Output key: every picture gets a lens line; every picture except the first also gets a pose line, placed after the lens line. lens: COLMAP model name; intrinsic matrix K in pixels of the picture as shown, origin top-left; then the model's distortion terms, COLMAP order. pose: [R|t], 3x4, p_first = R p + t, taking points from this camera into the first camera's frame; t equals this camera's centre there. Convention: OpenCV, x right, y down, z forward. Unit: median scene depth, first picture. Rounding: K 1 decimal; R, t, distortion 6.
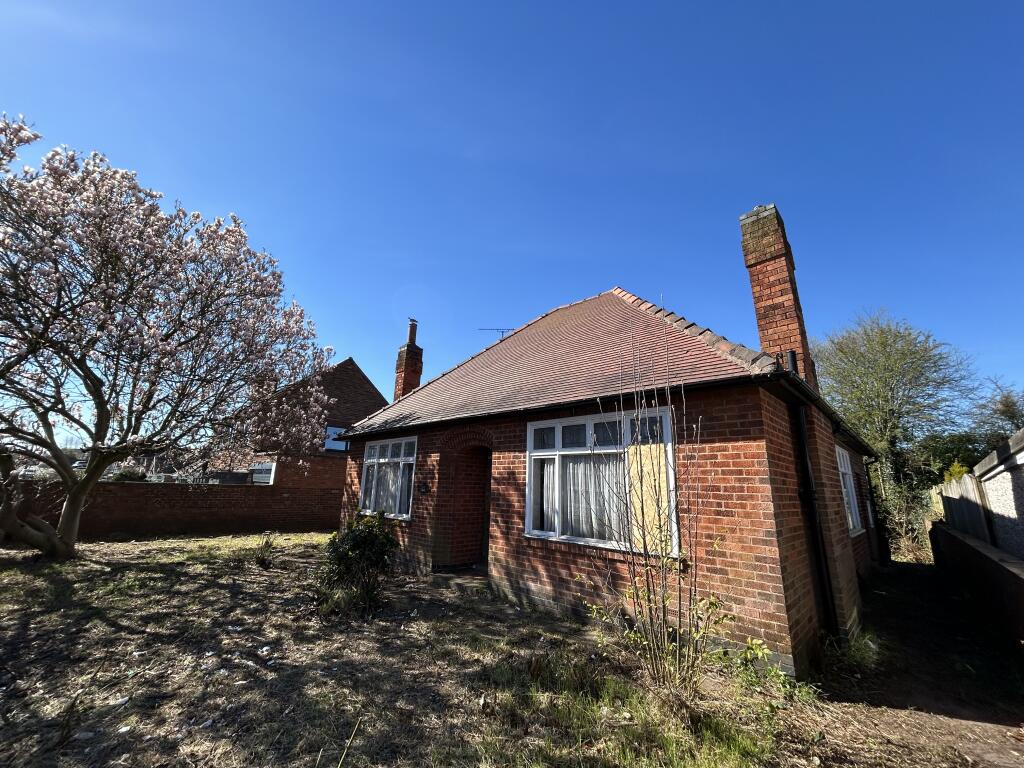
lens RADIAL K [[408.1, 0, 510.8], [0, 408.1, 382.7], [0, 0, 1]] dist [-0.002462, 0.000982]
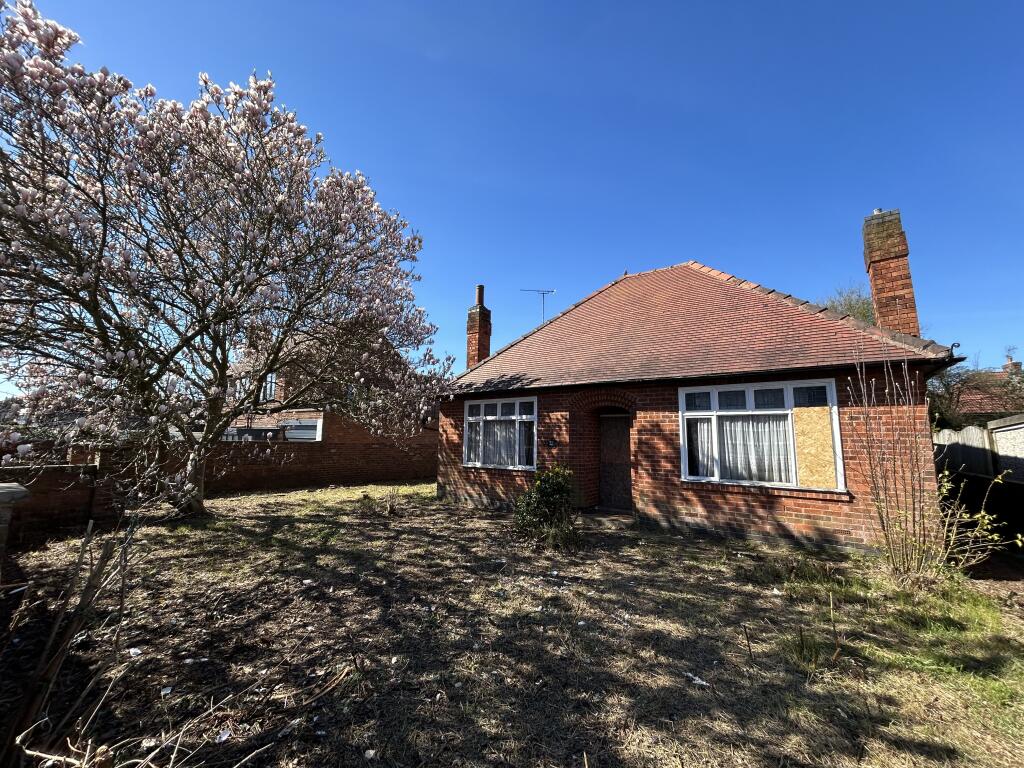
lens RADIAL K [[408.1, 0, 515.1], [0, 408.1, 385.3], [0, 0, 1]] dist [-0.002462, 0.000982]
pose [[0.991799, 0.004753, 0.127716, -0.613601], [-0.020044, 0.992727, 0.118711, -0.042092], [-0.126223, -0.120297, 0.984681, -0.104129]]
